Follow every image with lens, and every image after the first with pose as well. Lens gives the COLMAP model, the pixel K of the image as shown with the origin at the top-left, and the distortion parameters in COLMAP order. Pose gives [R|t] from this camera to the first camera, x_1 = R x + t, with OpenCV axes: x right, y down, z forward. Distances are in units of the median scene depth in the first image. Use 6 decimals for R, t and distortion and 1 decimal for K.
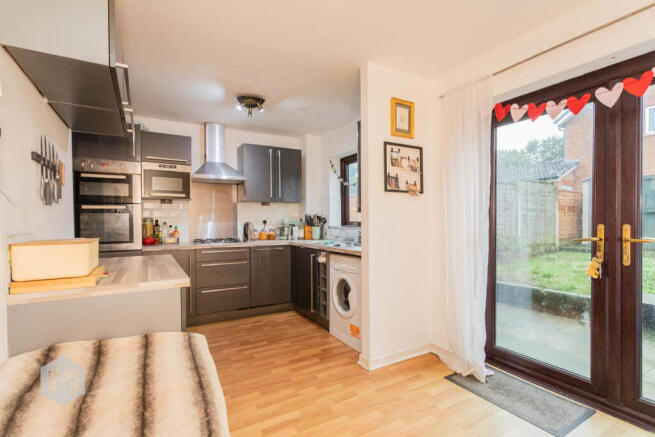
lens RADIAL K [[314.5, 0, 327.5], [0, 314.5, 220.2], [0, 0, 1]] dist [-0.000215, -0.000005]
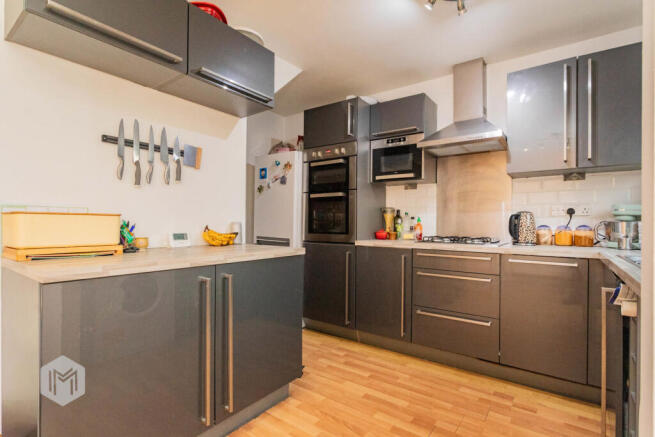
lens RADIAL K [[323.1, 0, 327.1], [0, 323.1, 221.4], [0, 0, 1]] dist [0.000484, 0.000344]
pose [[0.400706, 0.007089, -0.916179, 0.158080], [-0.008821, 0.999954, 0.003879, 0.028474], [0.916164, 0.006527, 0.400750, 0.506548]]
